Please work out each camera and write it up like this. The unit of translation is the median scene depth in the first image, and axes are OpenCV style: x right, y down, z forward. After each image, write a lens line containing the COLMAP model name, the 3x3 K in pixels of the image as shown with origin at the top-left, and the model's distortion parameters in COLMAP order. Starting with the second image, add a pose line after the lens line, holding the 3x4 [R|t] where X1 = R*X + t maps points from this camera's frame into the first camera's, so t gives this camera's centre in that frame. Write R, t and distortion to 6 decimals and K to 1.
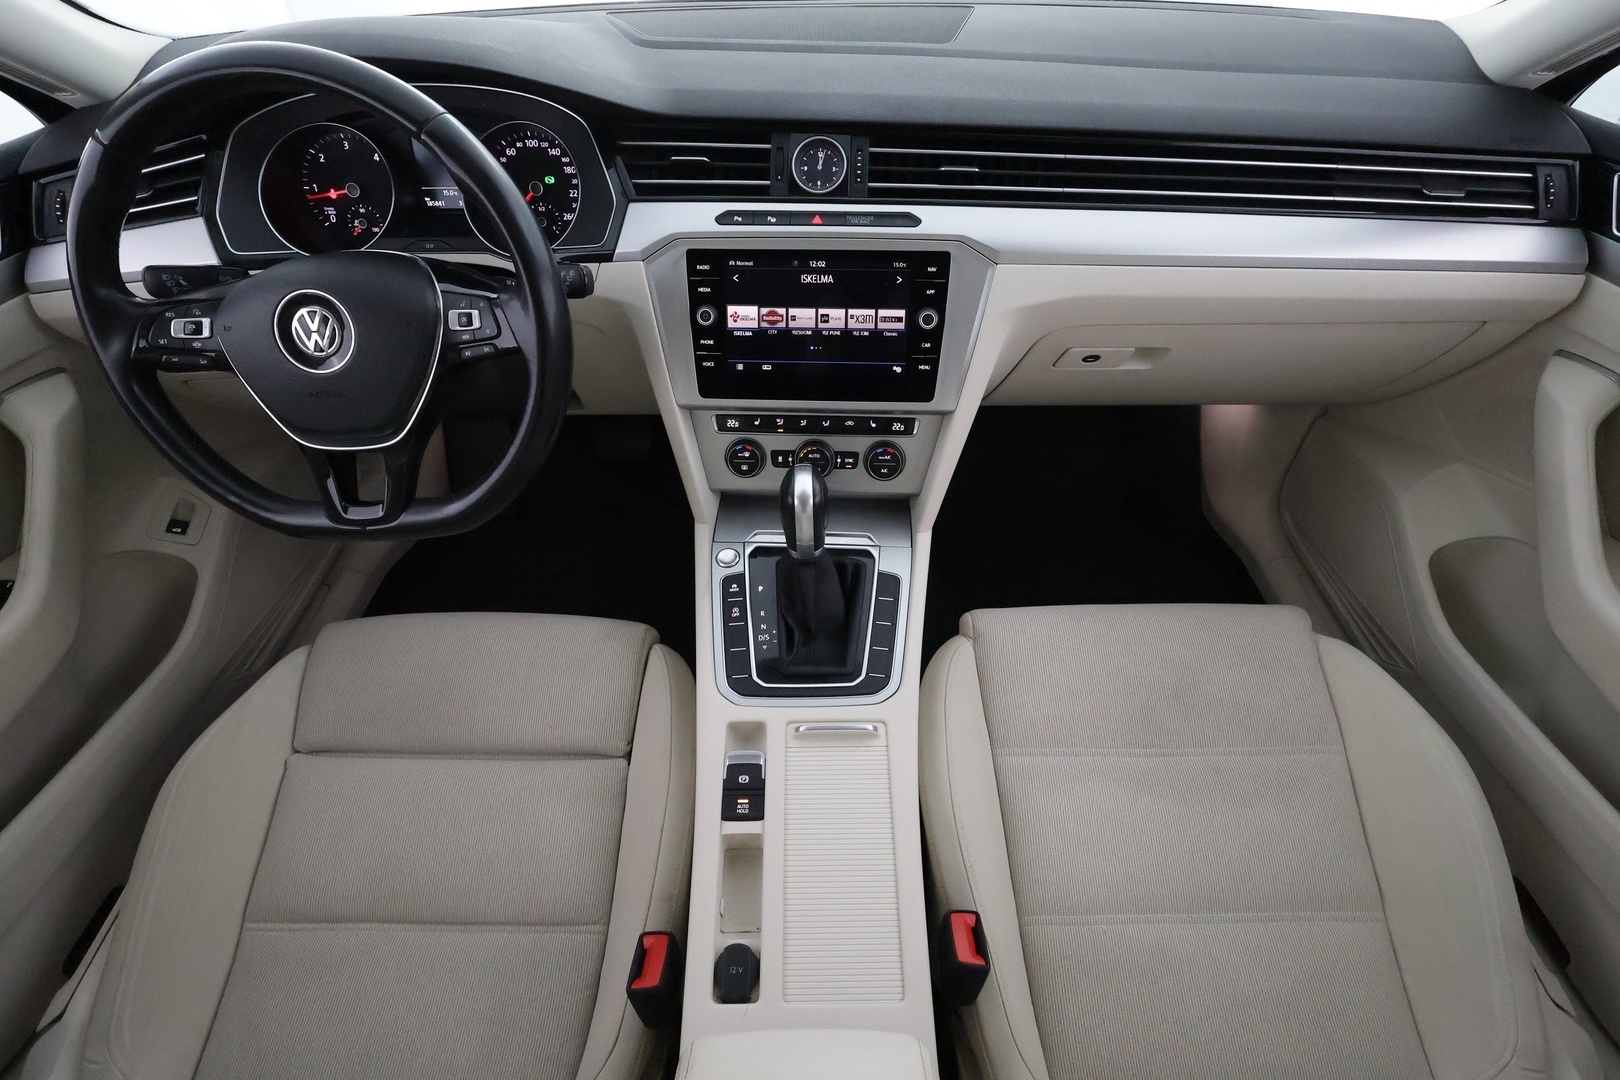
lens RADIAL K [[743.7, 0, 817.4], [0, 743.7, 541.3], [0, 0, 1]] dist [-0.003965, 0.001239]
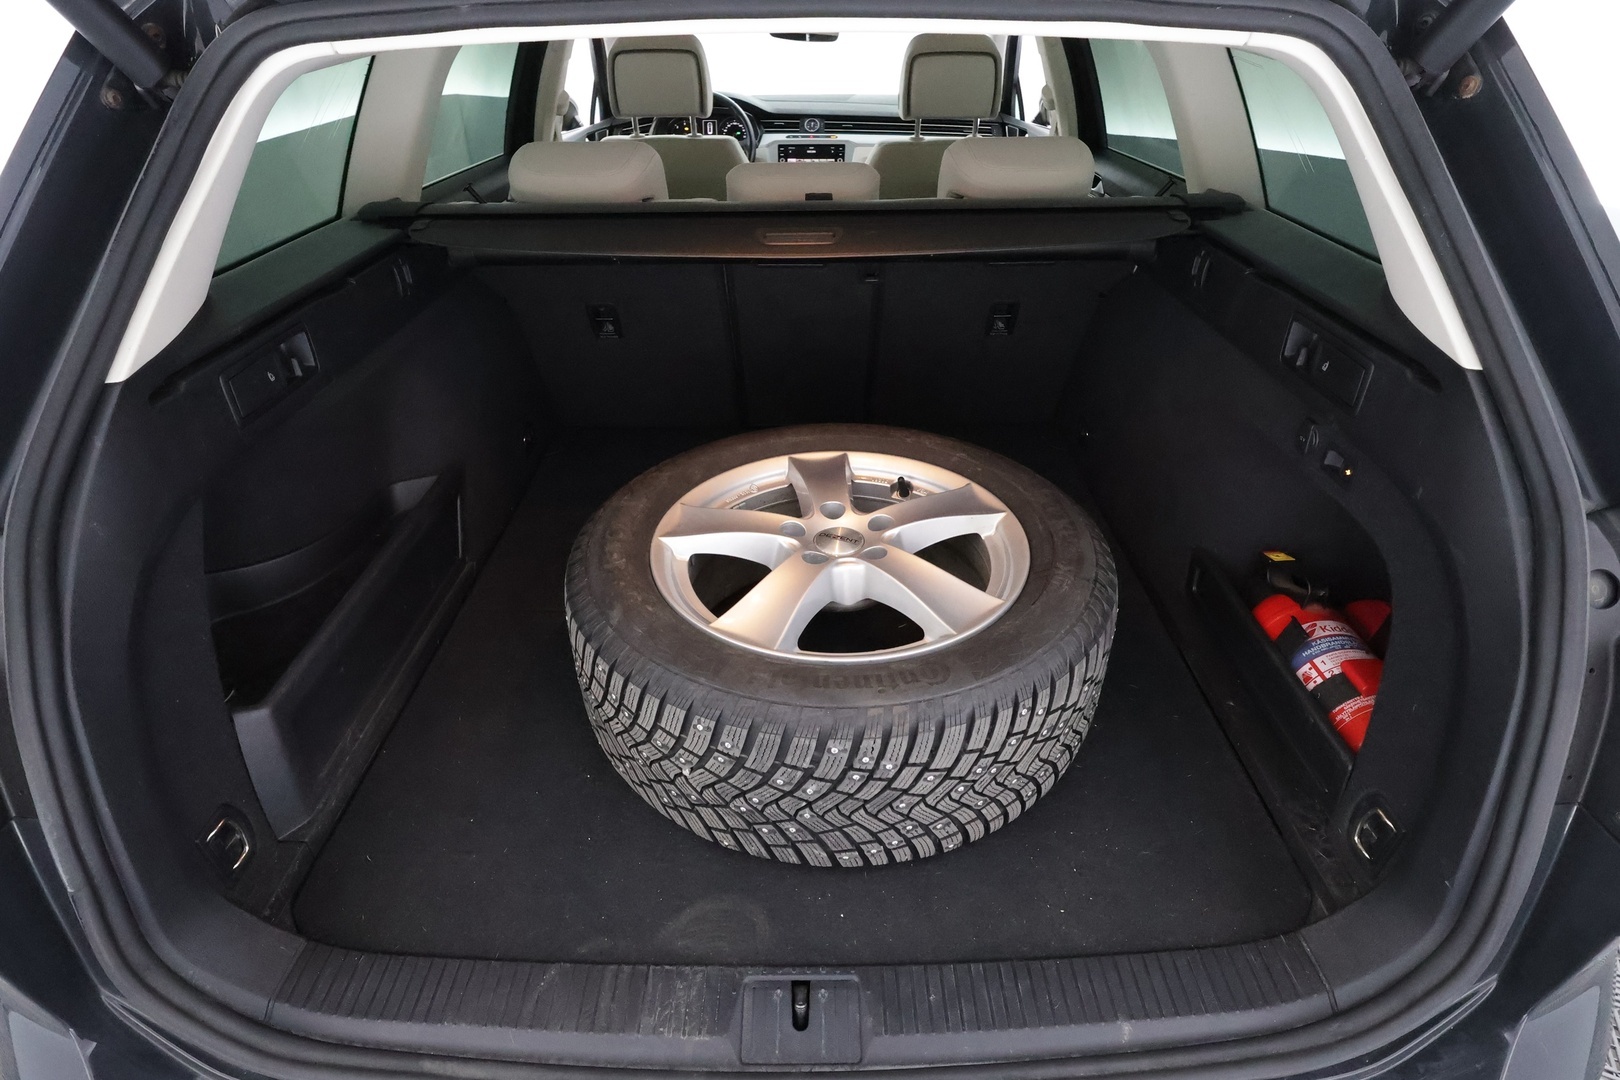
lens RADIAL K [[824.0, 0, 813.6], [0, 824.0, 540.4], [0, 0, 1]] dist [0.000298, 0.000014]
pose [[0.999945, -0.001896, 0.010326, -0.036484], [0.003934, 0.979574, -0.201045, 2.472664], [-0.009734, 0.201074, 0.979528, -2.775241]]
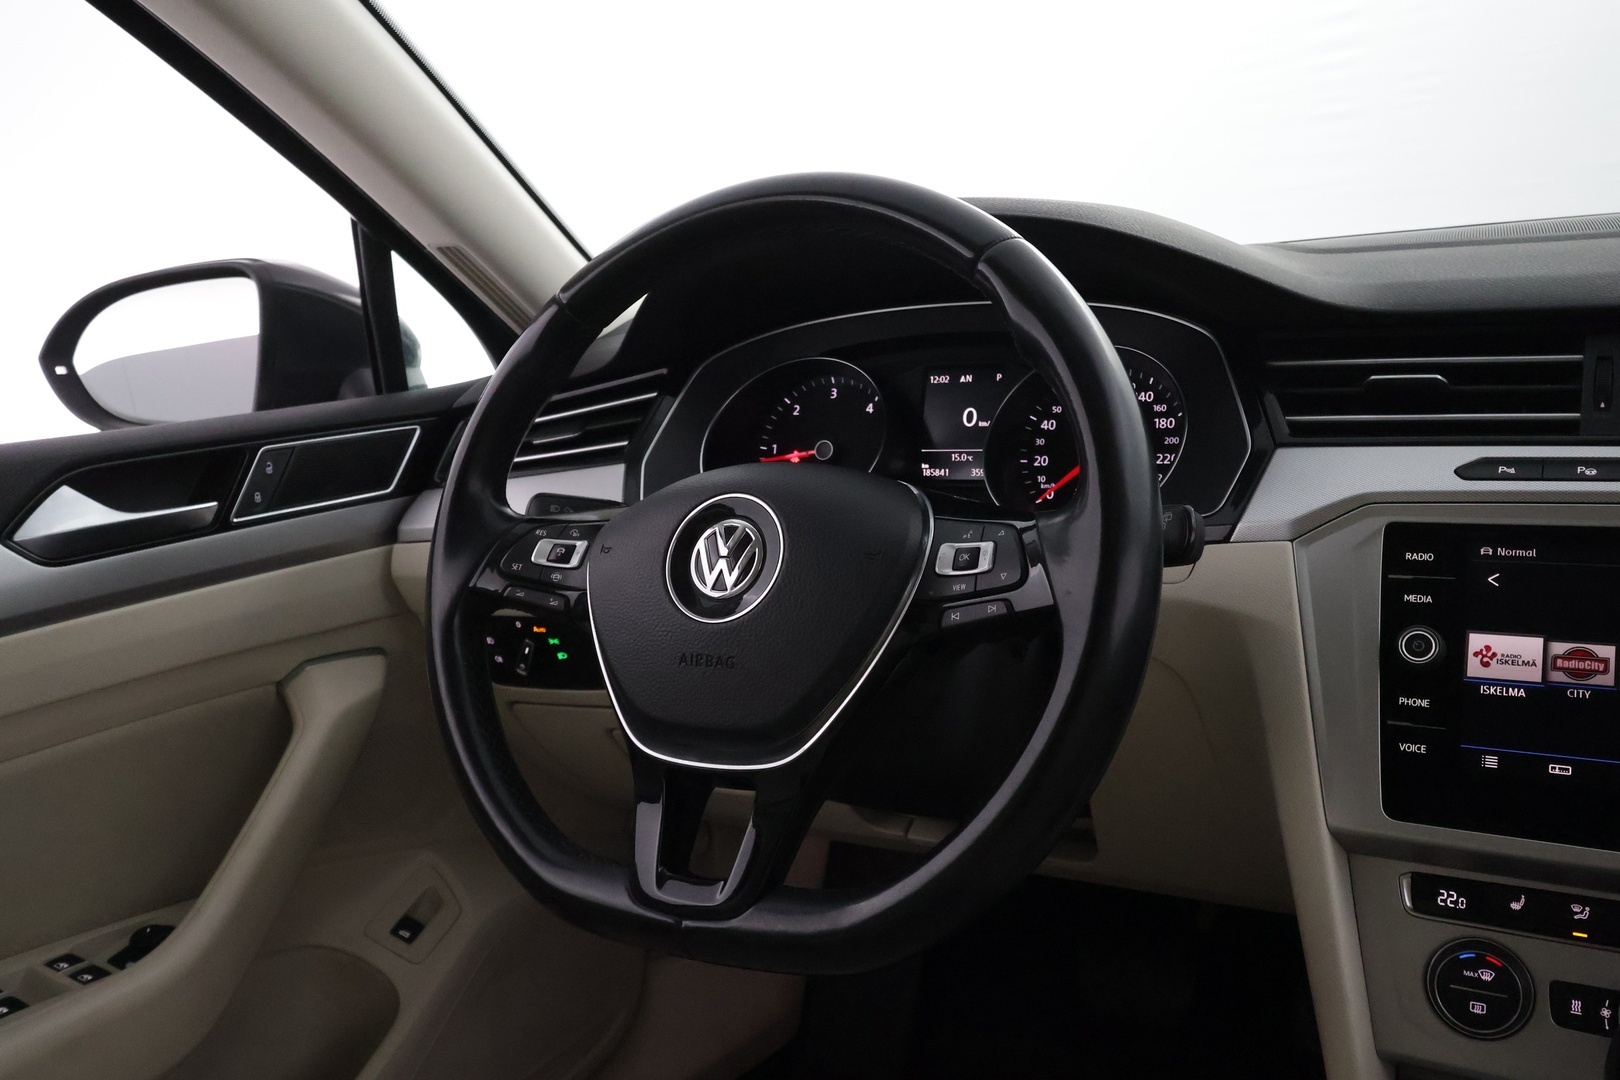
lens RADIAL K [[1267.5, 0, 816.6], [0, 1267.5, 545.9], [0, 0, 1]] dist [0.002286, -0.003316]
pose [[0.884581, 0.038882, -0.464762, -0.115826], [-0.277276, 0.845125, -0.457036, 0.118467], [0.375012, 0.533153, 0.758363, 0.207666]]
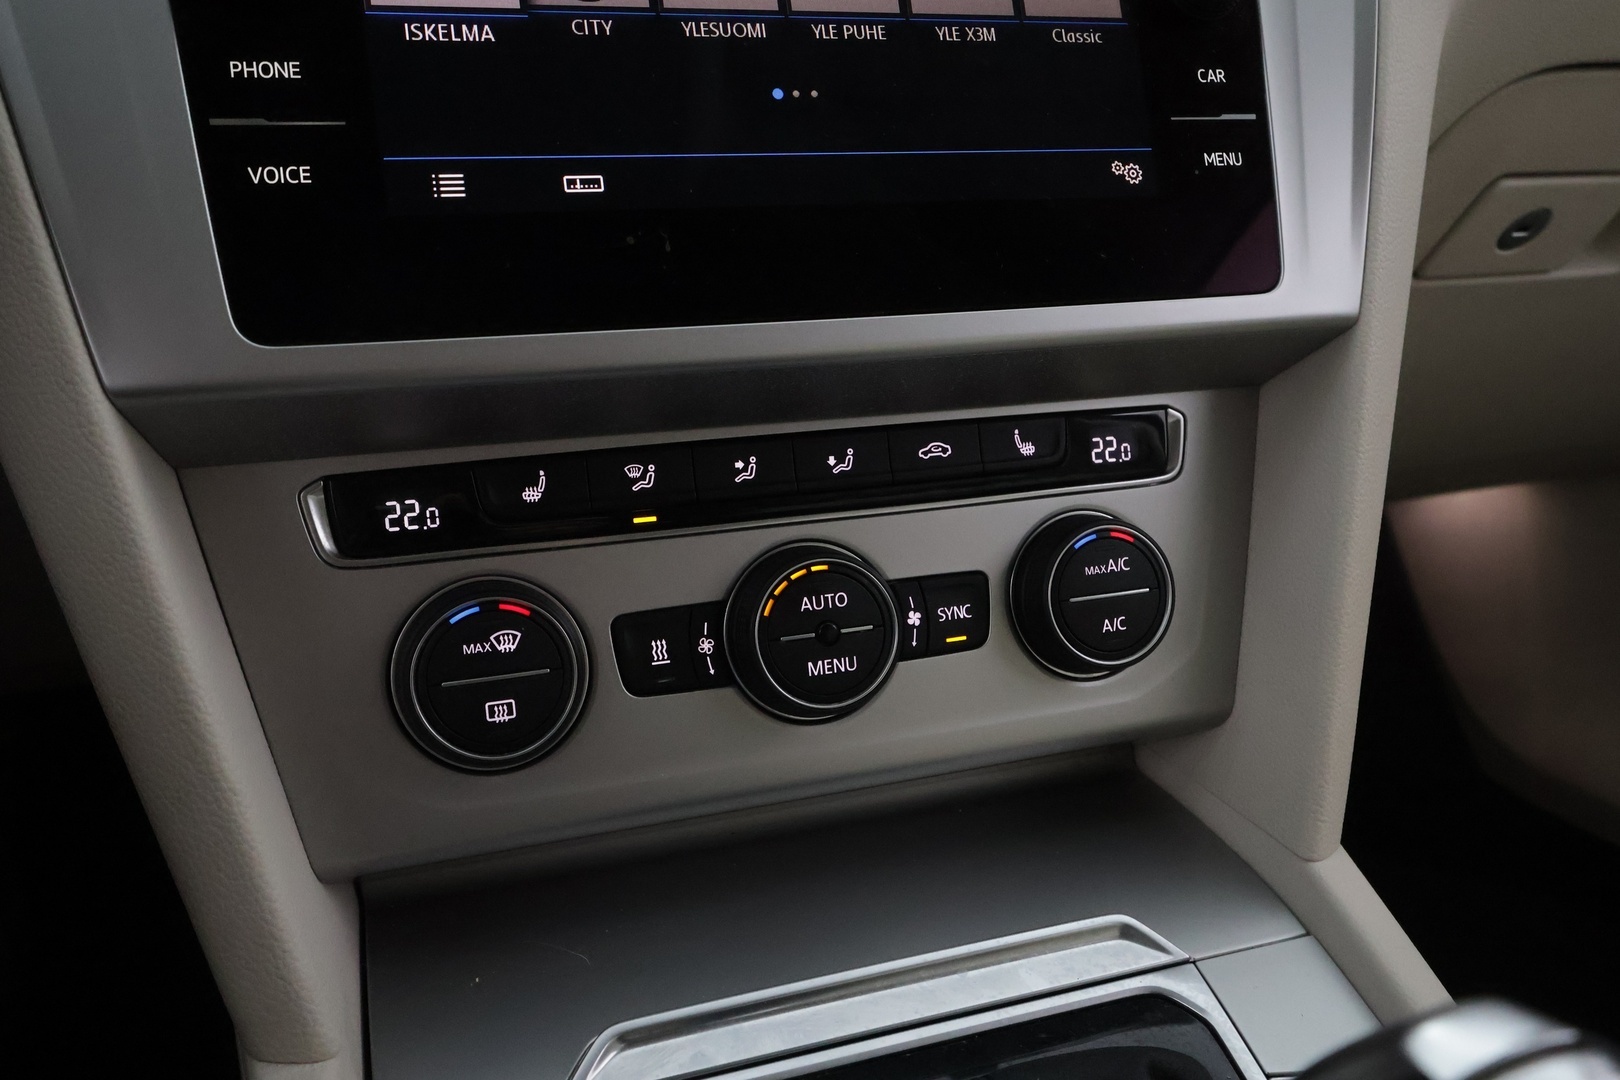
lens RADIAL K [[1267.5, 0, 810.6], [0, 1267.5, 543.7], [0, 0, 1]] dist [0.002286, -0.003316]
pose [[0.928240, -0.111699, 0.354815, -0.149737], [0.237073, 0.912676, -0.332894, -0.008637], [-0.286647, 0.393123, 0.873663, 0.727348]]
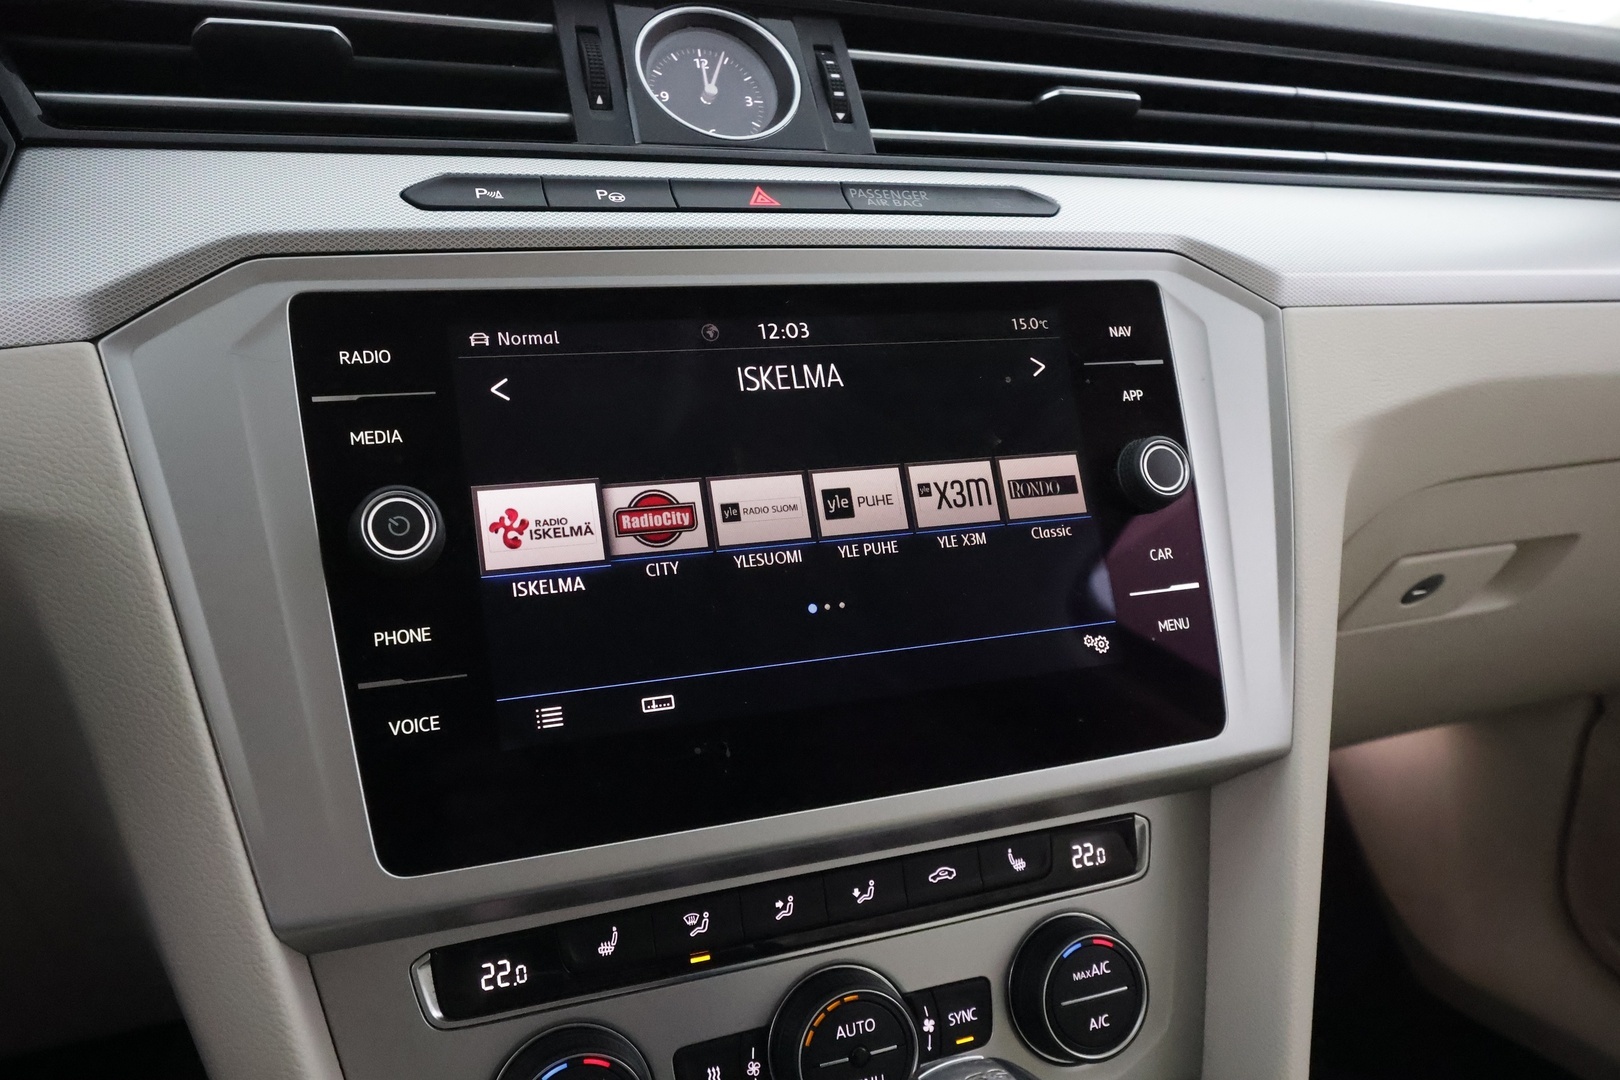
lens RADIAL K [[1267.5, 0, 811.6], [0, 1267.5, 542.9], [0, 0, 1]] dist [0.002286, -0.003316]
pose [[0.907838, -0.087136, 0.410167, -0.196417], [0.268507, 0.872126, -0.409024, -0.094119], [-0.322076, 0.481460, 0.815146, 0.621623]]
